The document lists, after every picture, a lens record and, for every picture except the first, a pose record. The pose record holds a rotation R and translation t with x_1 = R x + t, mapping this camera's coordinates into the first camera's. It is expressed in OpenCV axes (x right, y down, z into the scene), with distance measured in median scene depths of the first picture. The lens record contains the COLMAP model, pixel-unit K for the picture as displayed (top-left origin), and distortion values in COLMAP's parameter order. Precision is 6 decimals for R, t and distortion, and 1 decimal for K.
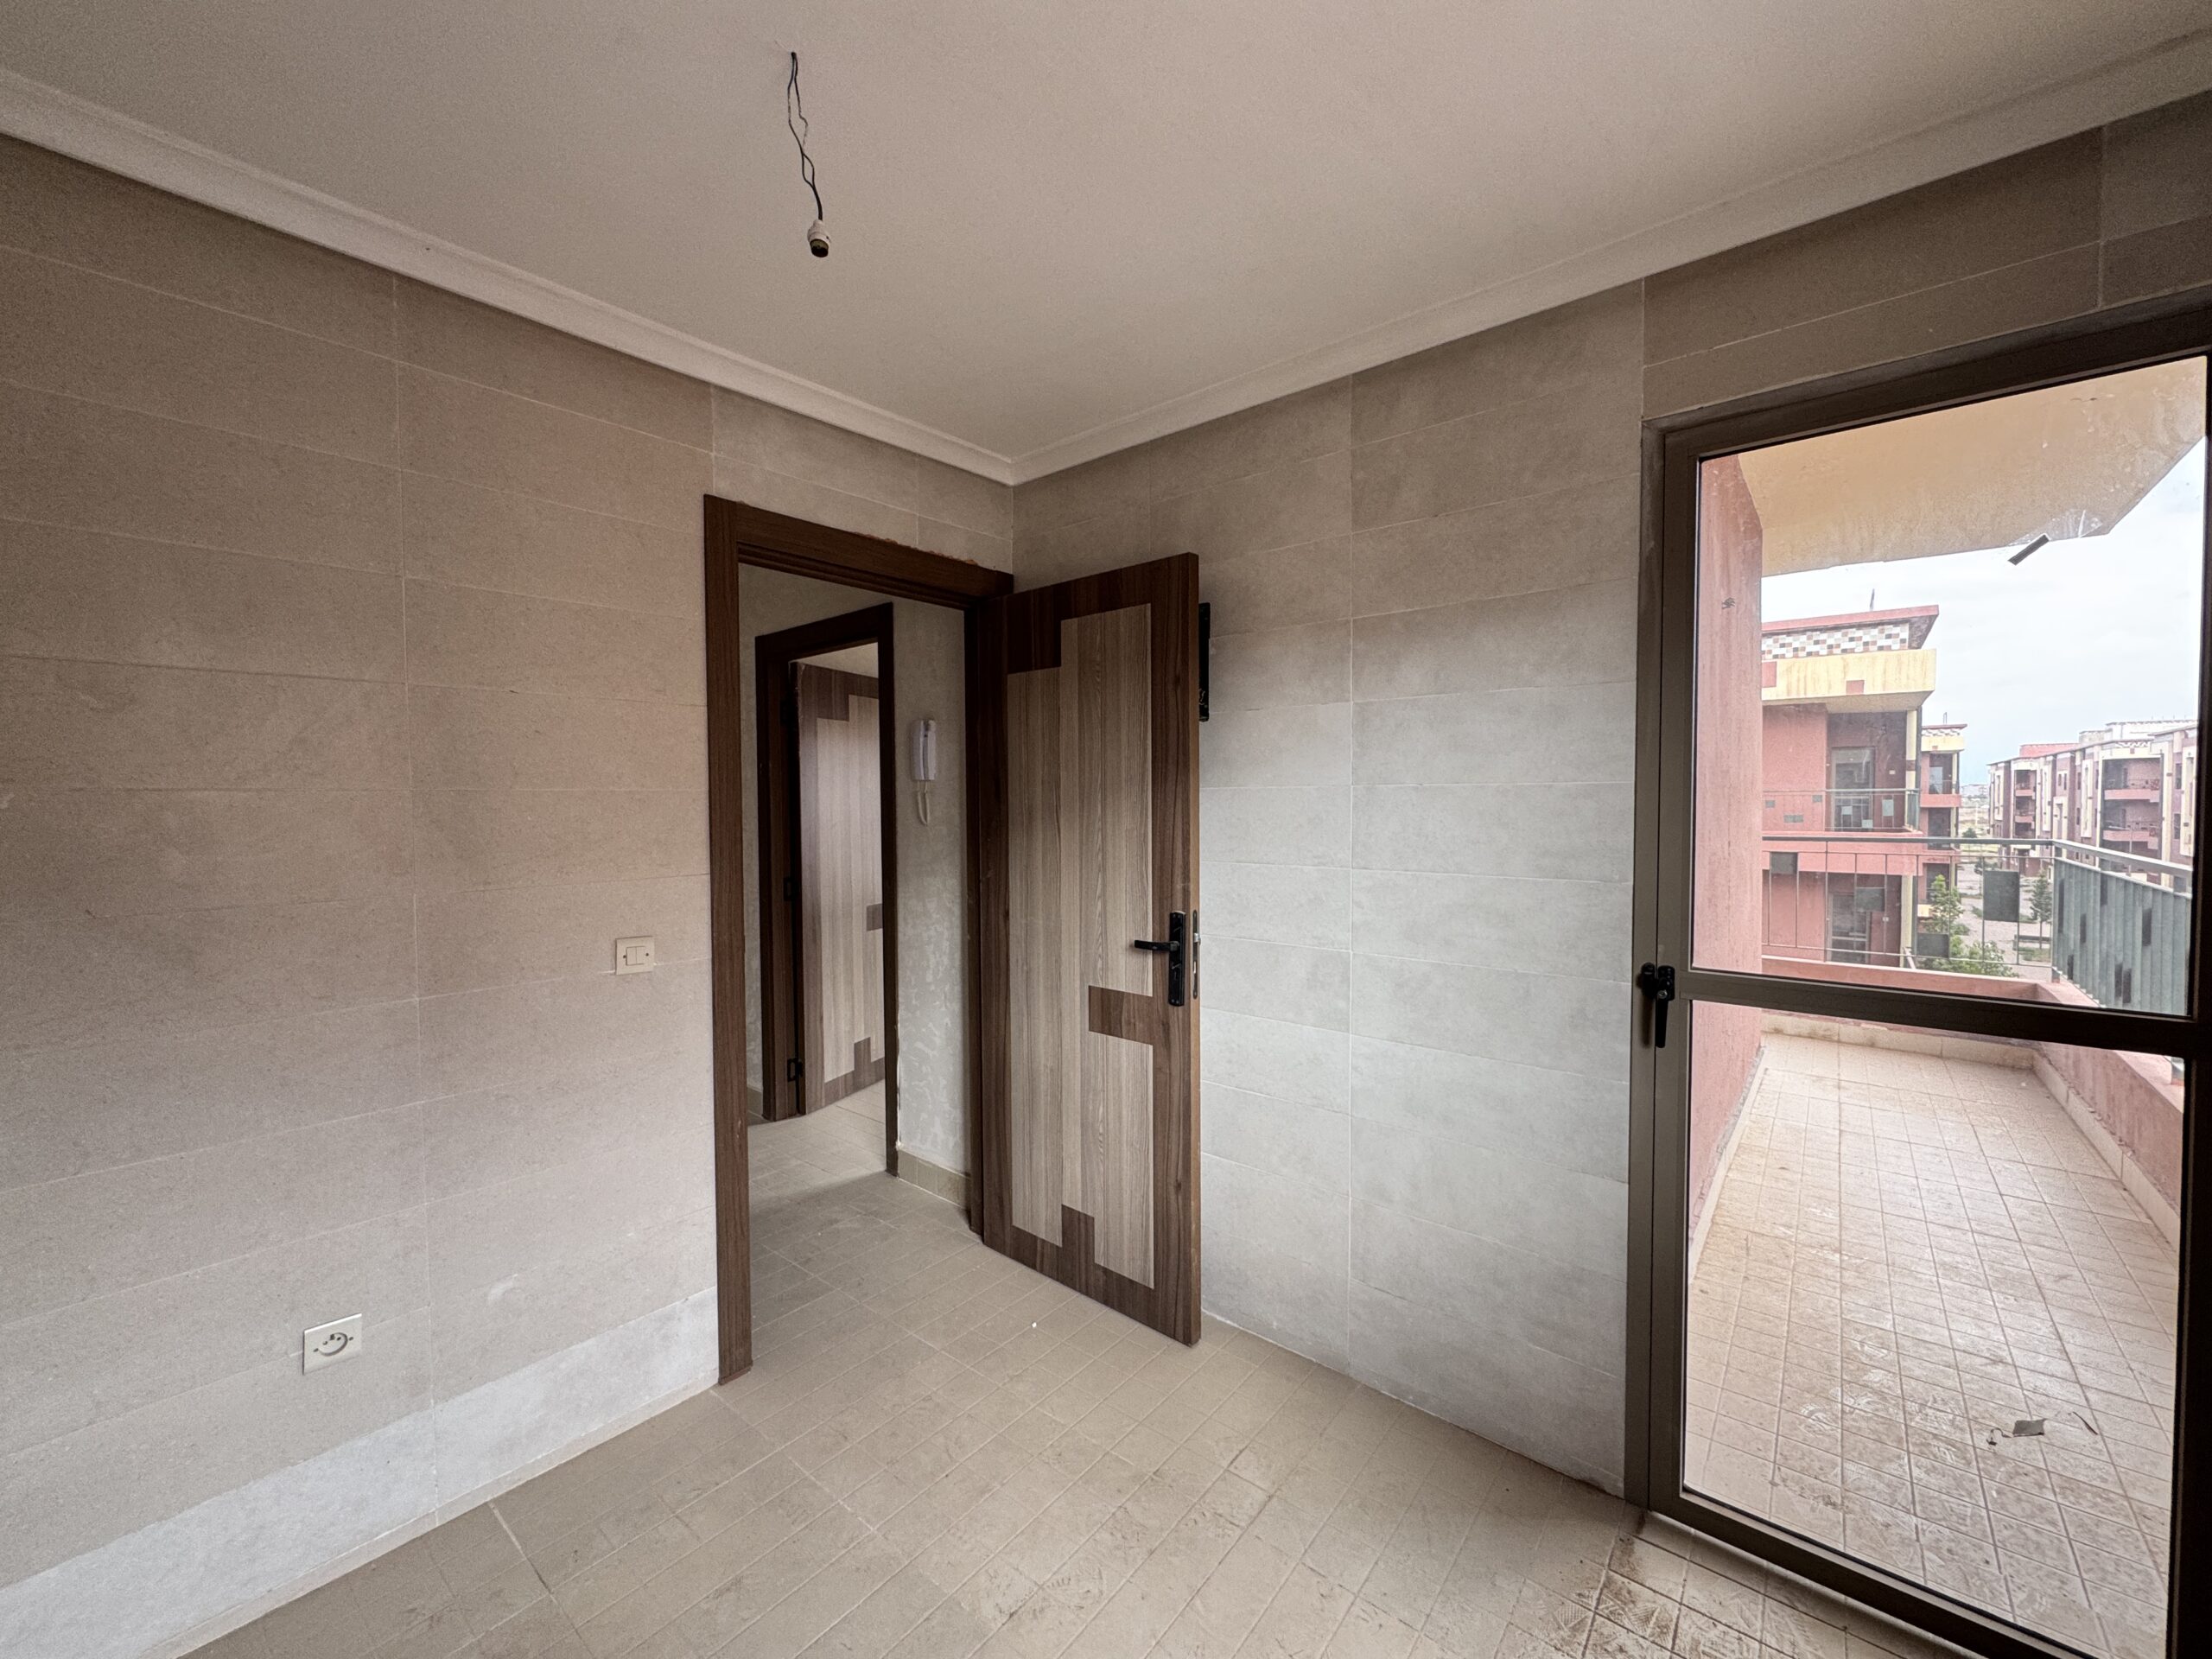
lens RADIAL K [[889.0, 0, 1097.9], [0, 889.0, 828.5], [0, 0, 1]] dist [-0.003315, 0.000151]
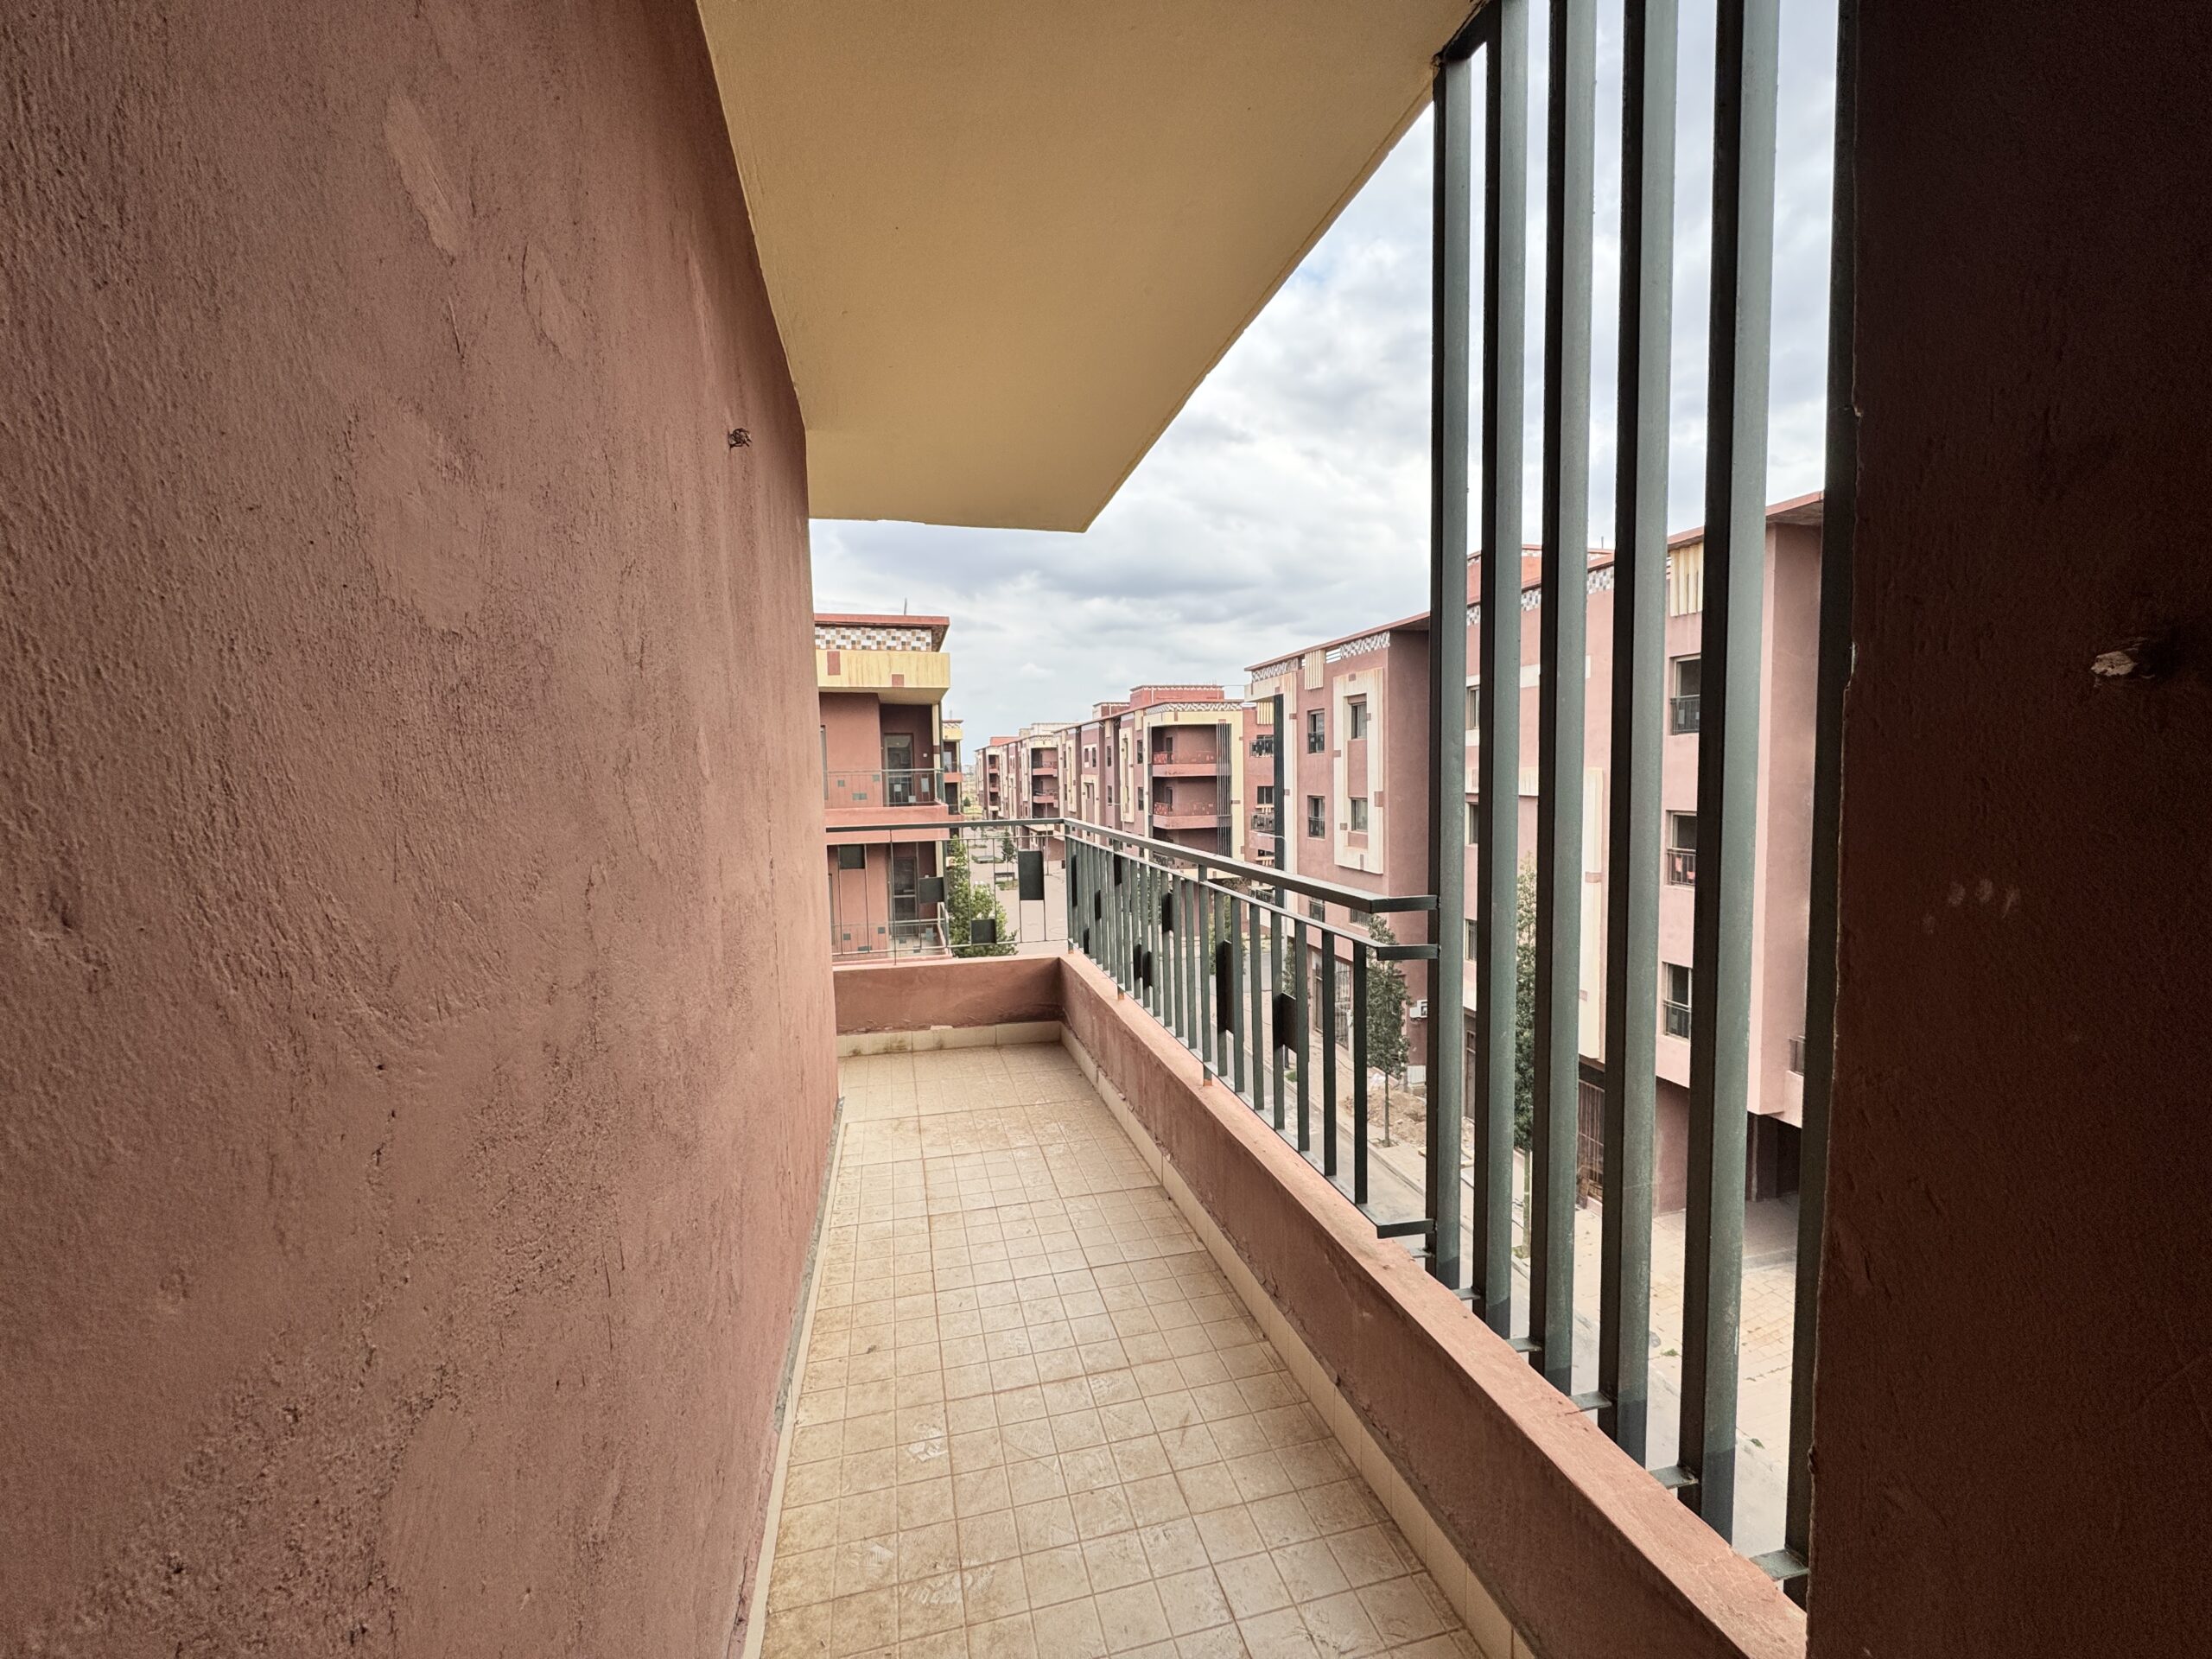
lens RADIAL K [[889.0, 0, 1108.1], [0, 889.0, 825.2], [0, 0, 1]] dist [-0.003315, 0.000151]
pose [[0.592468, -0.056292, 0.803625, 0.084219], [0.042781, 0.998347, 0.038392, -0.004997], [-0.804457, 0.011634, 0.593896, 0.105512]]
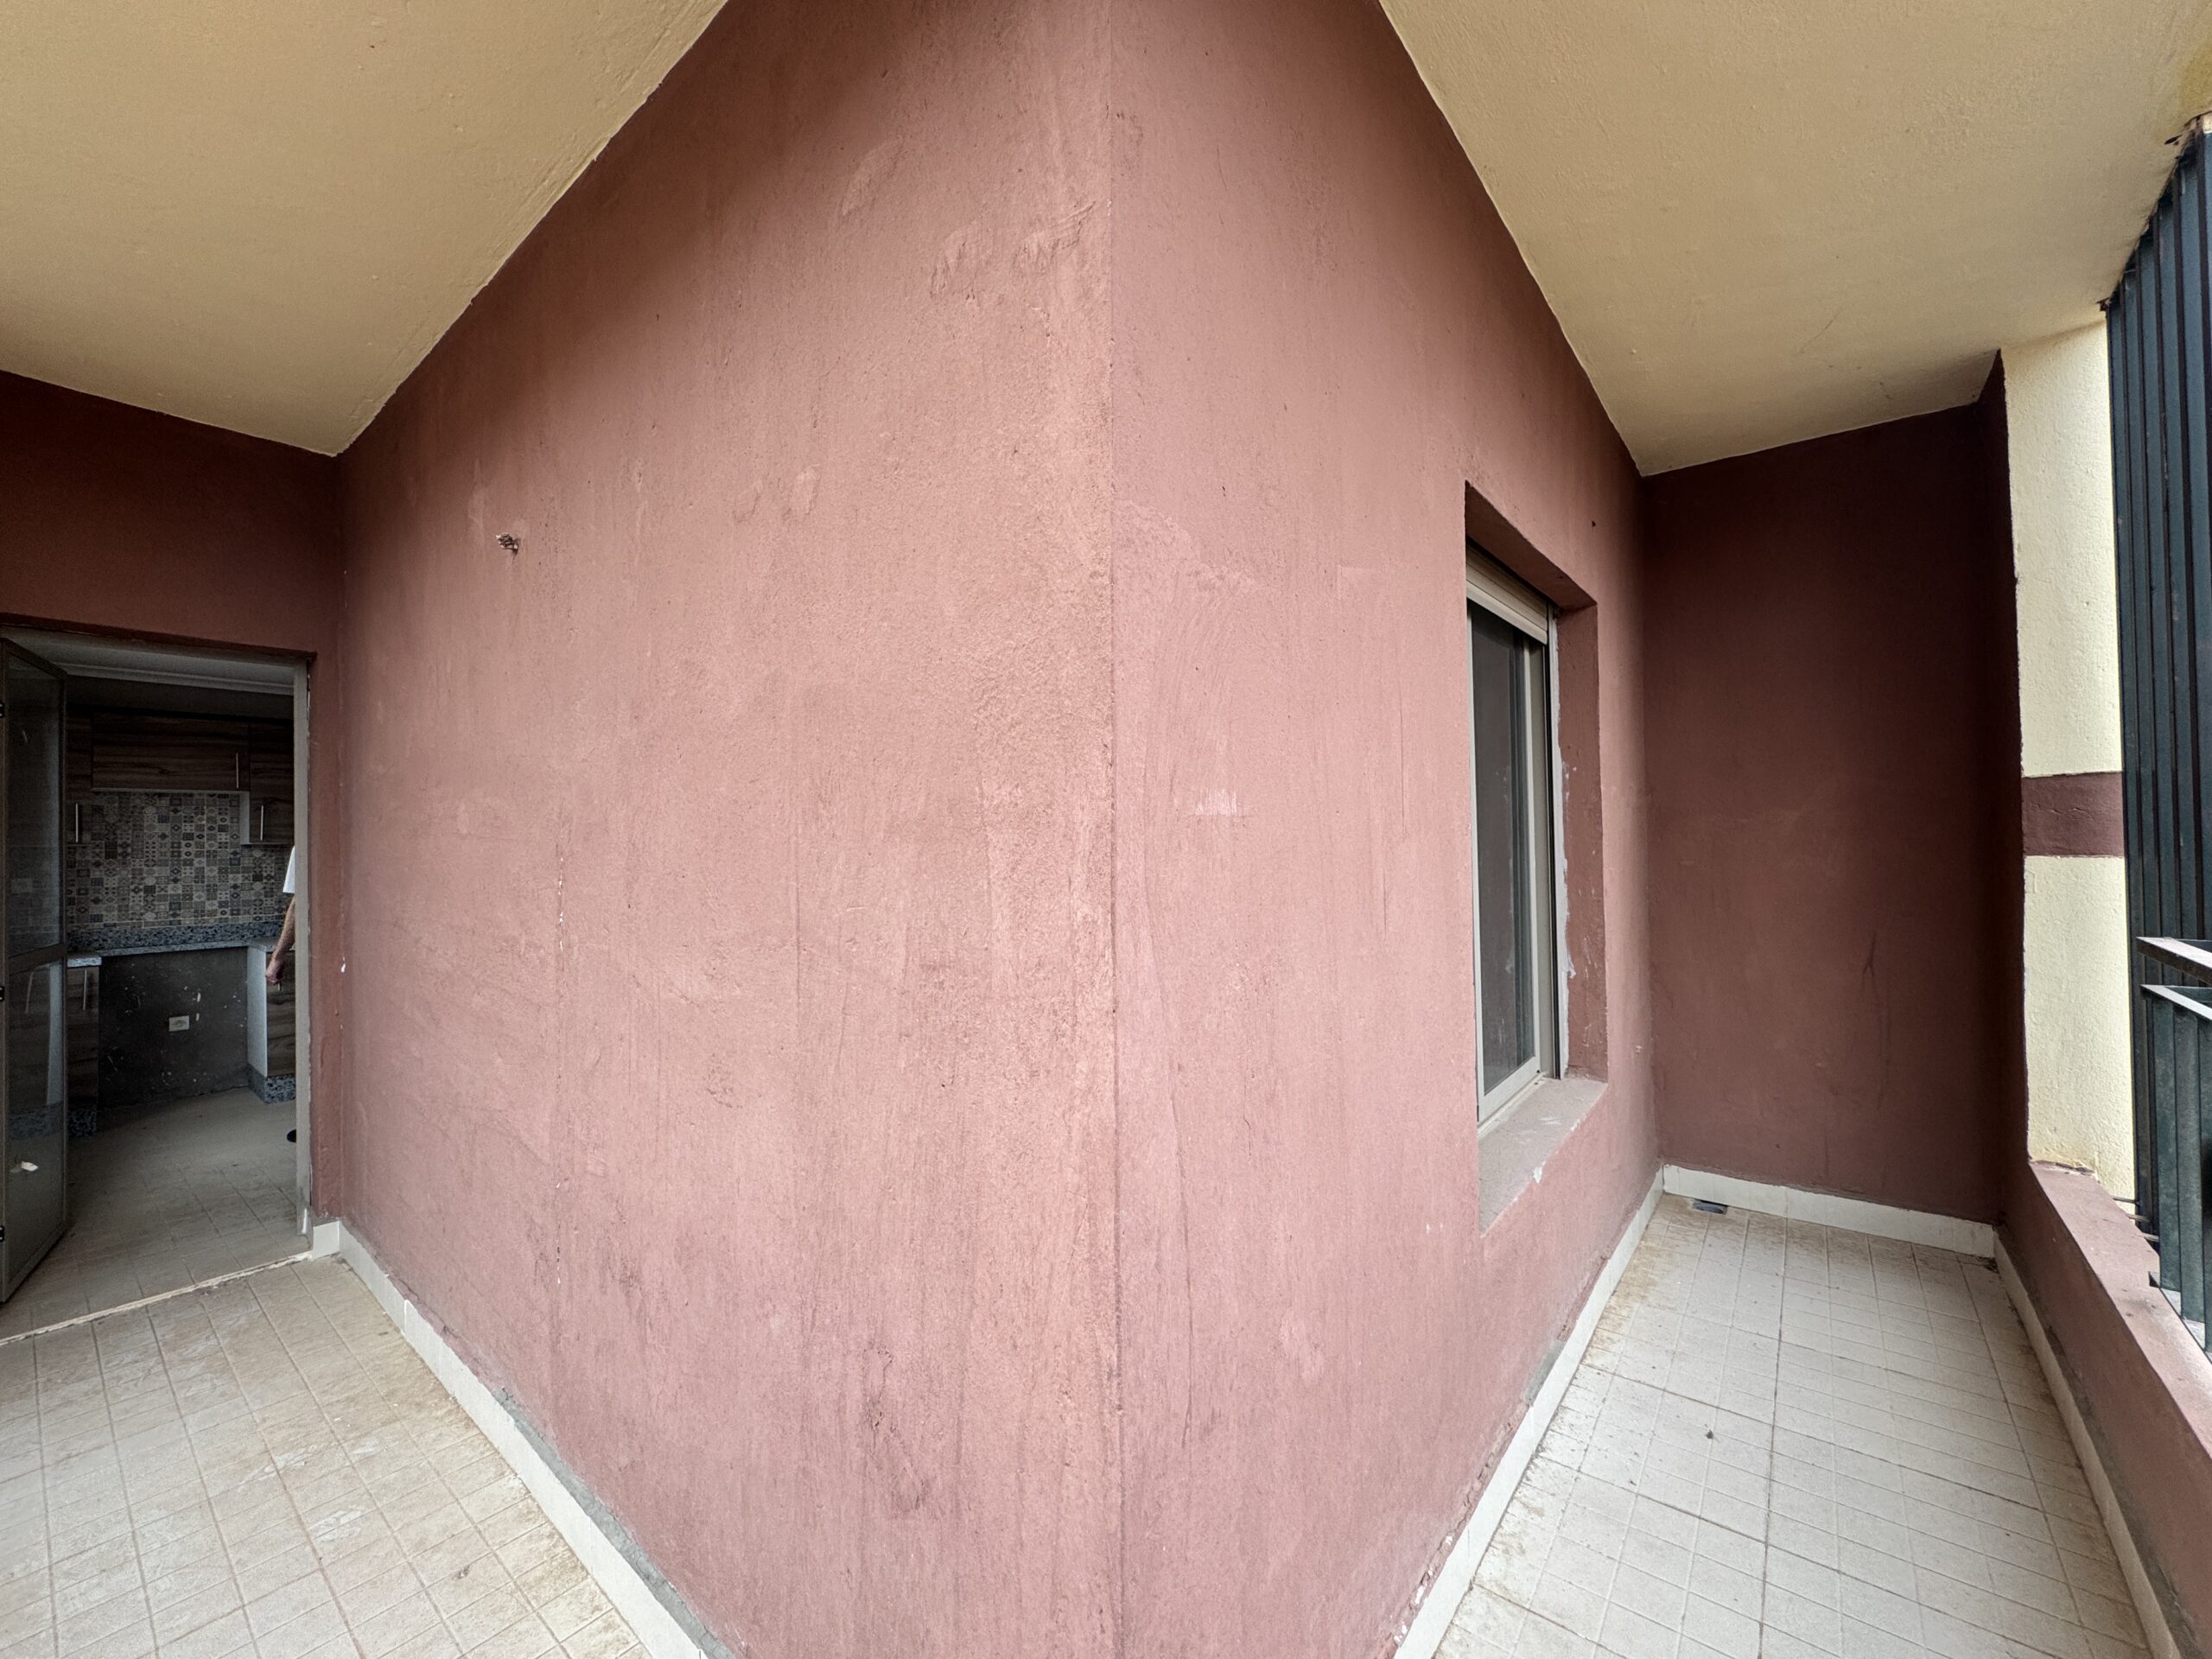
lens RADIAL K [[889.0, 0, 1101.3], [0, 889.0, 831.8], [0, 0, 1]] dist [-0.003315, 0.000151]
pose [[0.018406, 0.002786, -0.999827, 0.291137], [-0.021854, 0.999758, 0.002383, -0.011279], [0.999592, 0.021806, 0.018462, 0.305046]]
